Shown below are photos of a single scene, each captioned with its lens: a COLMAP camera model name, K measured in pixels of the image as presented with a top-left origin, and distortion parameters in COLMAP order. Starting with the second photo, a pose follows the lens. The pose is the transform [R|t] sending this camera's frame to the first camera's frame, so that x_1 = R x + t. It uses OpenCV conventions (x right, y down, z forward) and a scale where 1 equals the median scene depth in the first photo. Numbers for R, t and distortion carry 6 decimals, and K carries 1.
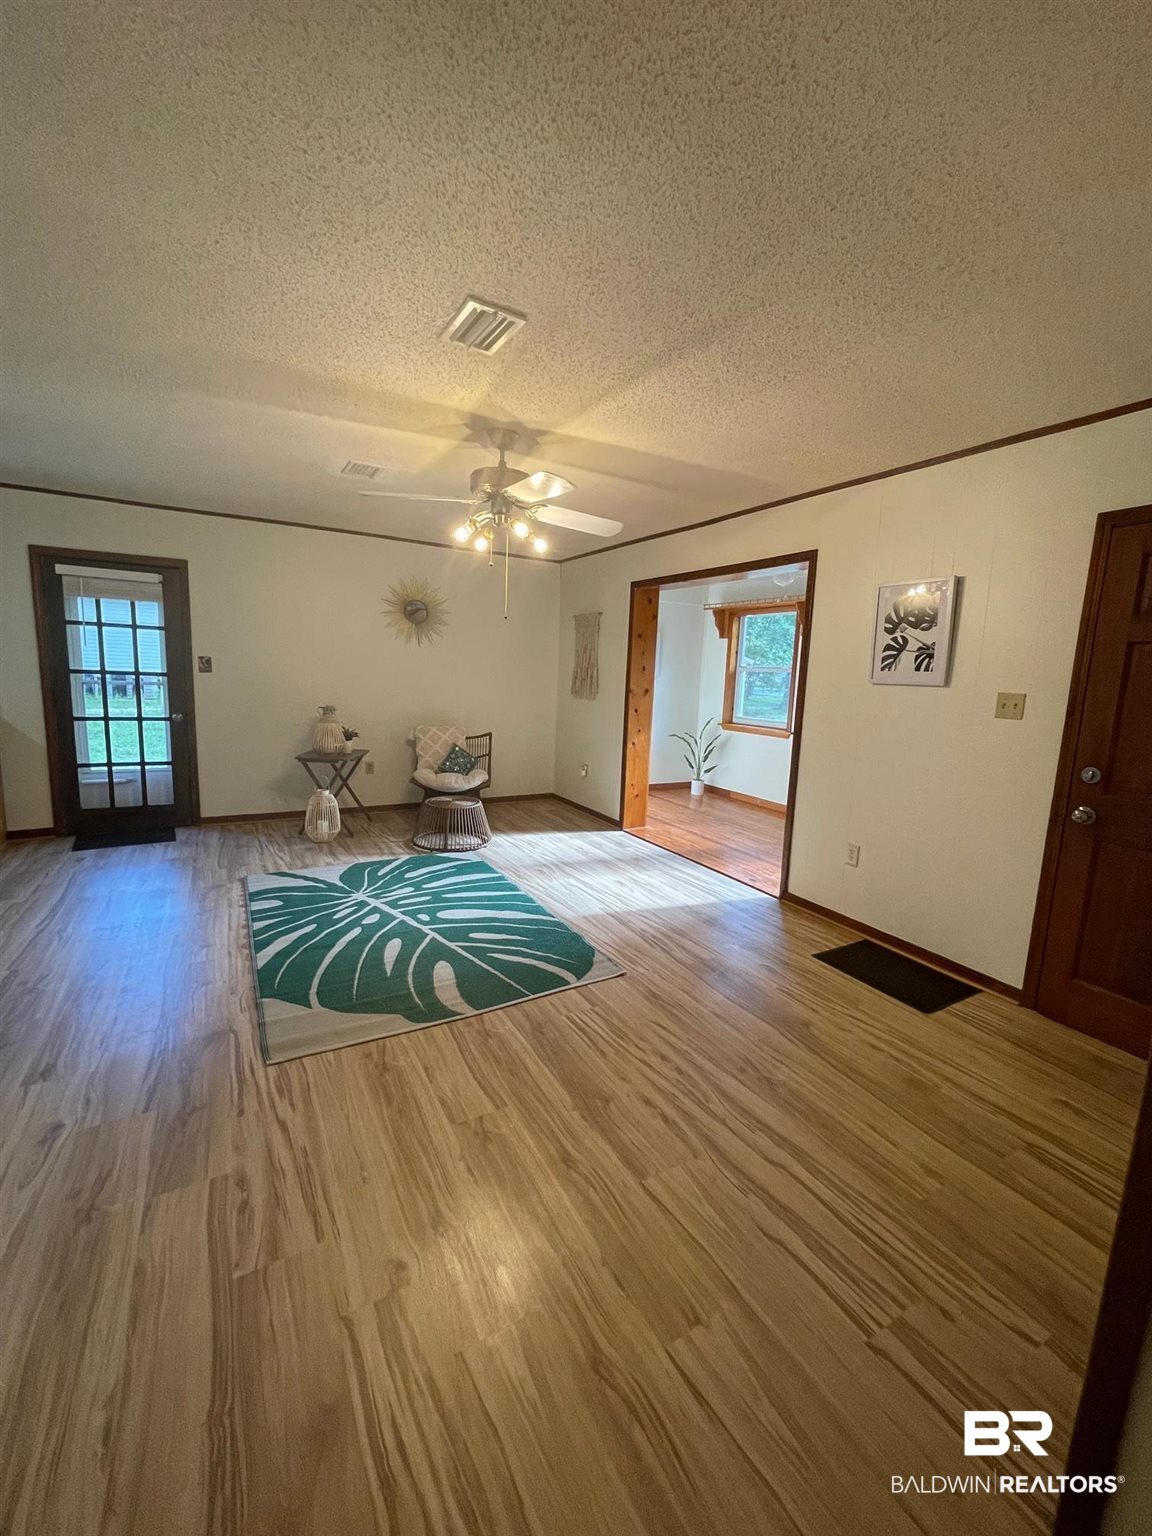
lens RADIAL K [[622.3, 0, 576.0], [0, 622.3, 768.0], [0, 0, 1]] dist [0.000577, 0.000056]
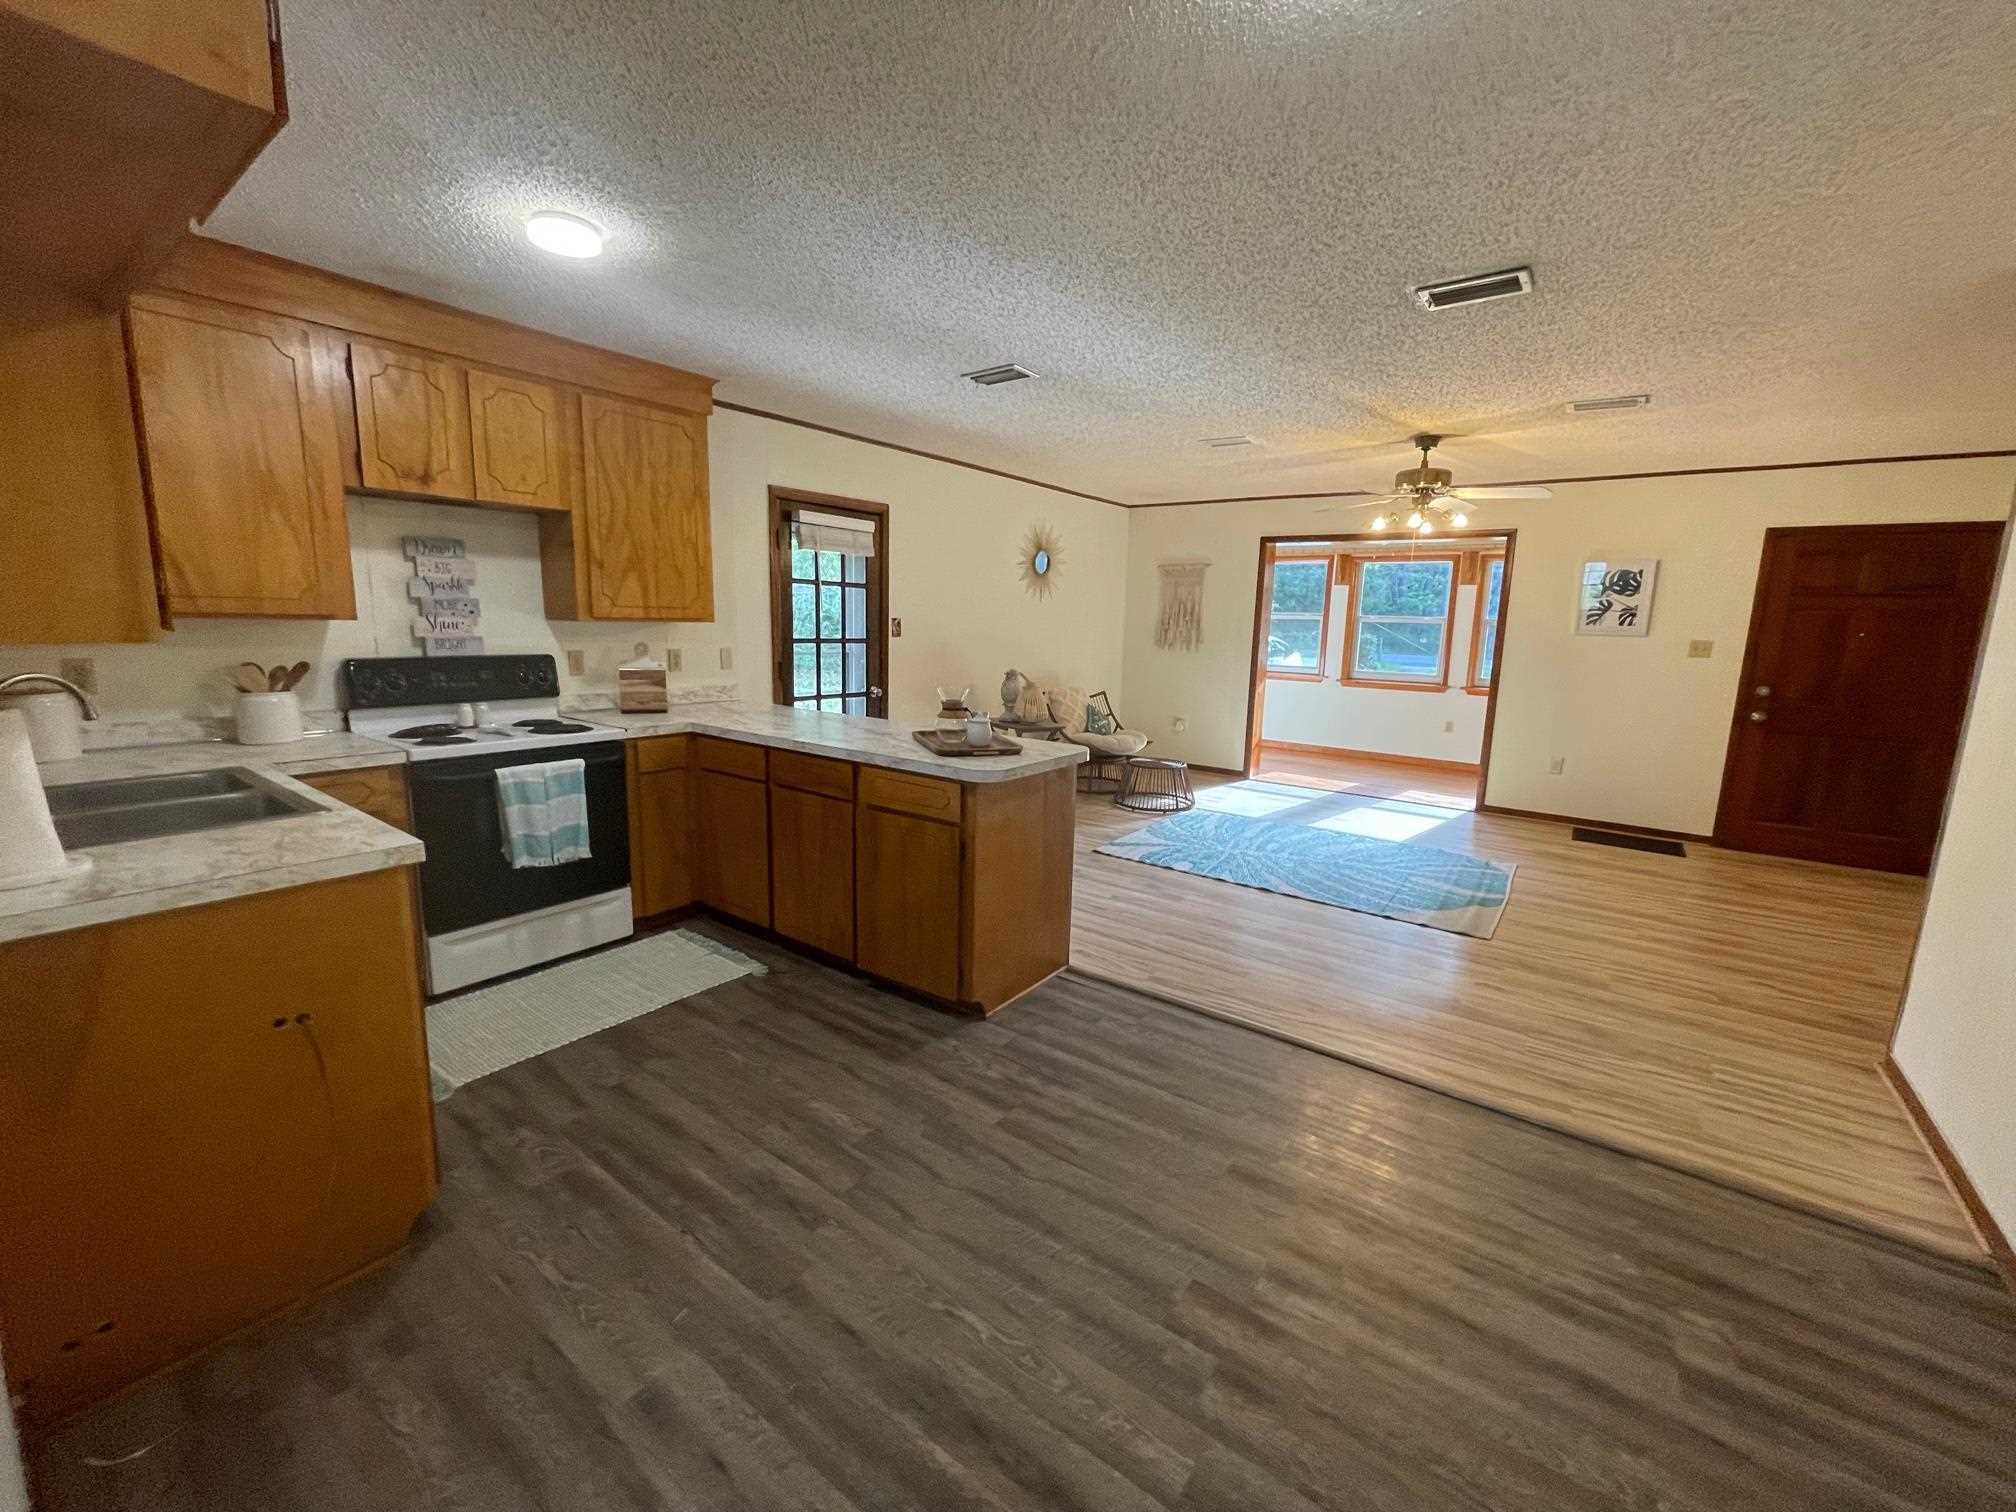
lens RADIAL K [[816.7, 0, 1001.4], [0, 816.7, 752.4], [0, 0, 1]] dist [0.000577, 0.000056]
pose [[0.915917, -0.082460, 0.392806, -1.164383], [0.073553, 0.996578, 0.037703, -0.035072], [-0.394571, -0.005641, 0.918848, -0.106004]]
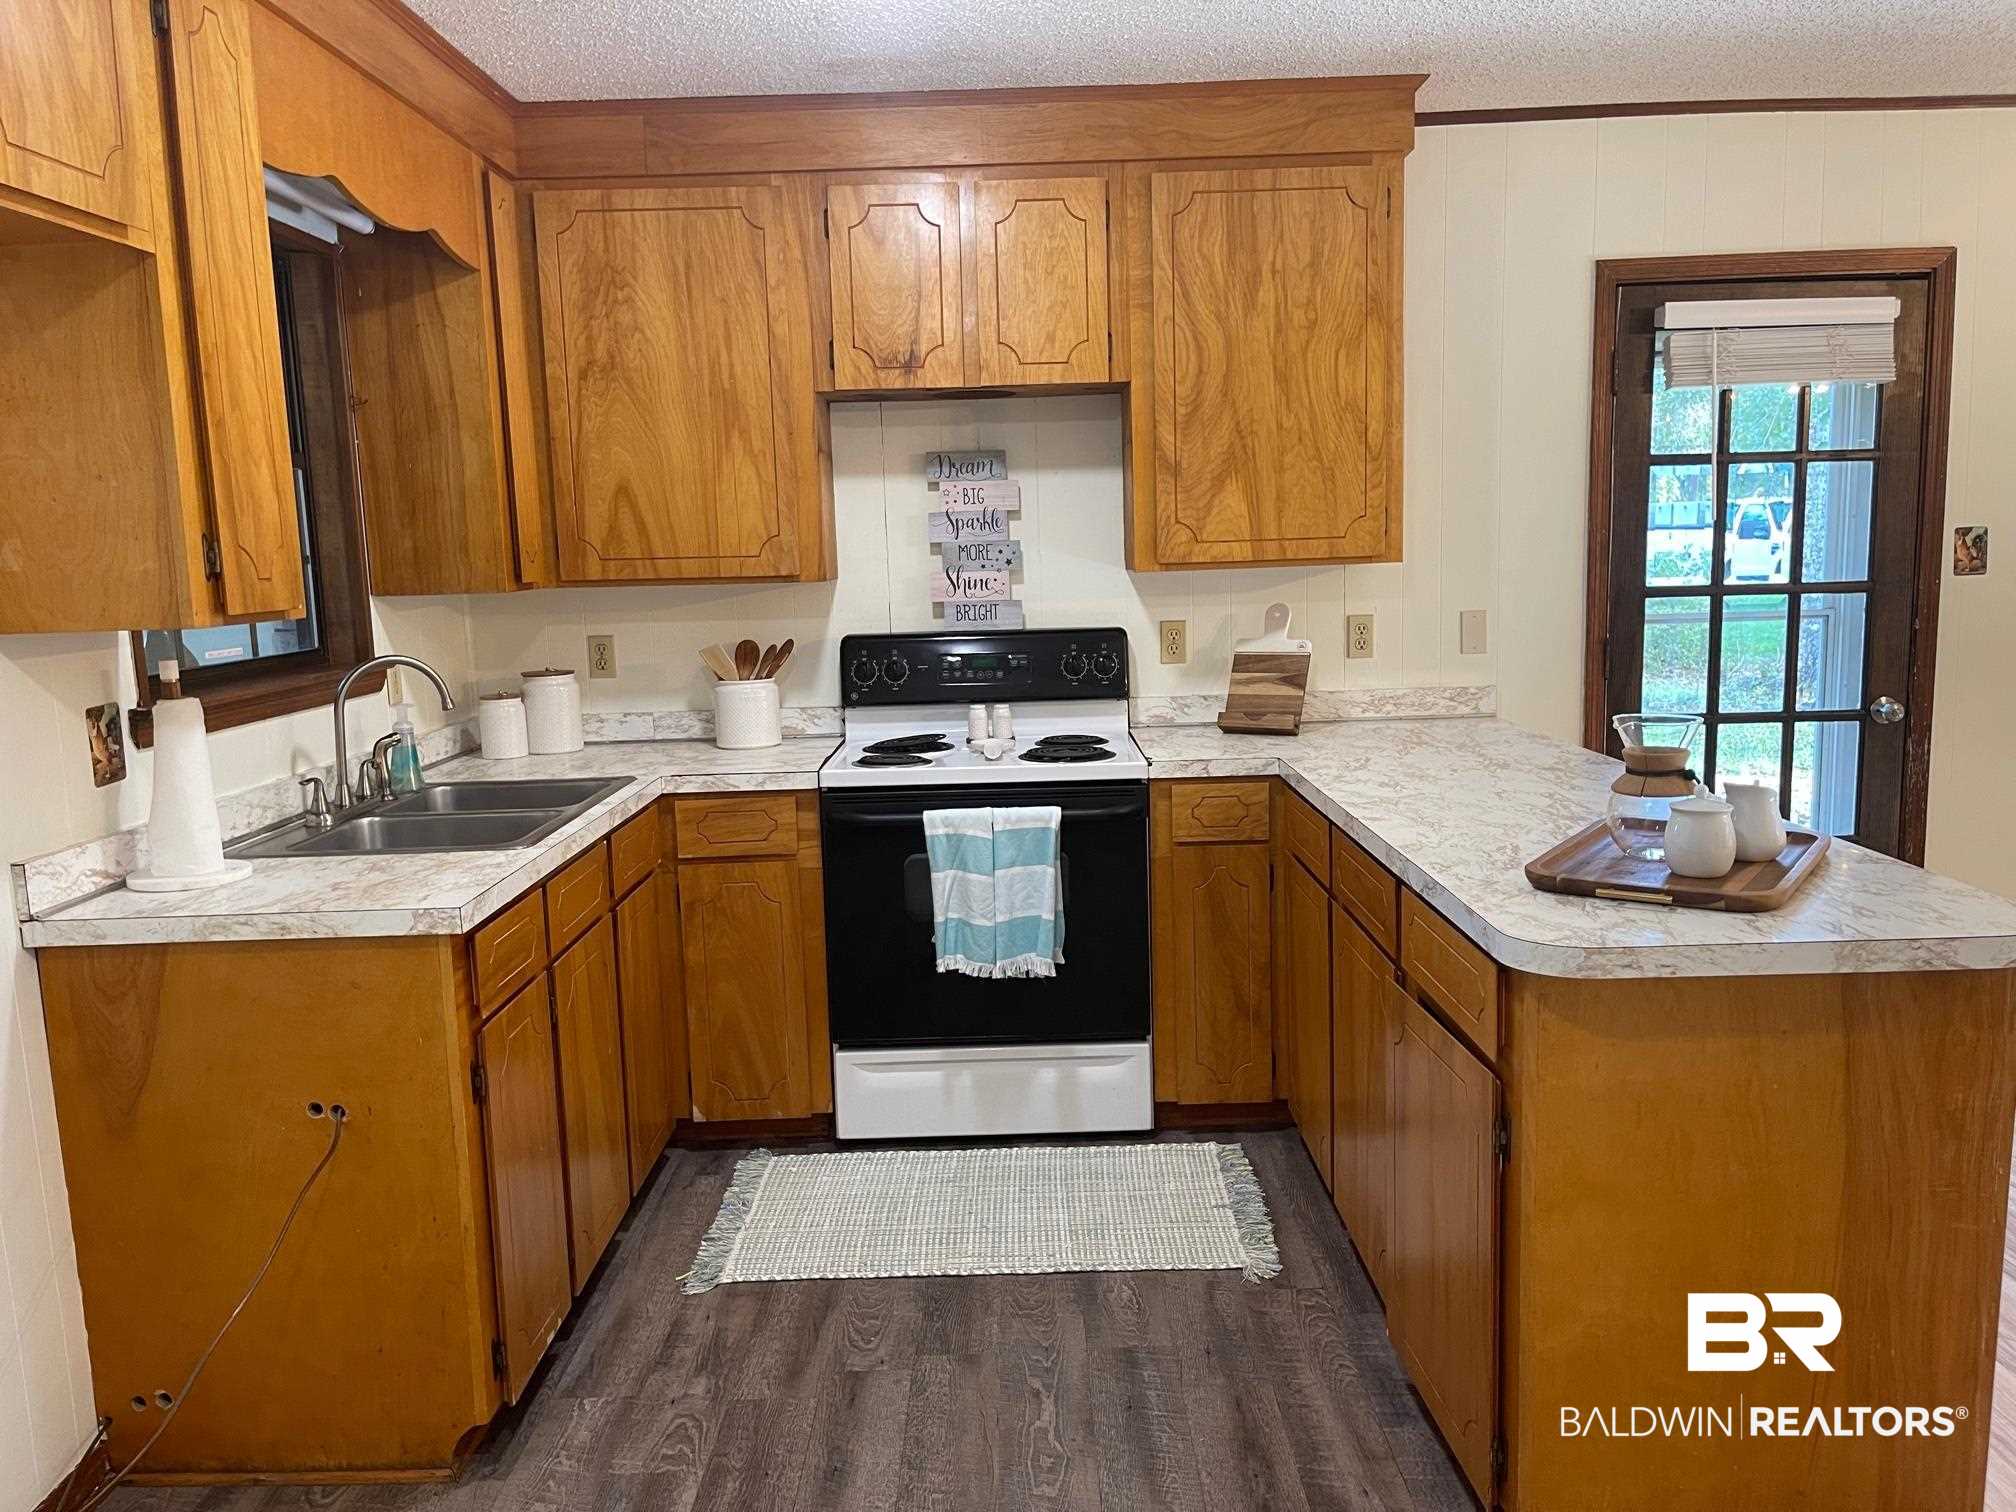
lens RADIAL K [[1524.8, 0, 1010.6], [0, 1524.8, 763.2], [0, 0, 1]] dist [0.077668, -0.102369]
pose [[0.870232, 0.005528, -0.492612, -0.806429], [-0.013291, 0.999837, -0.012259, -0.043253], [0.492464, 0.017216, 0.870163, 0.018875]]
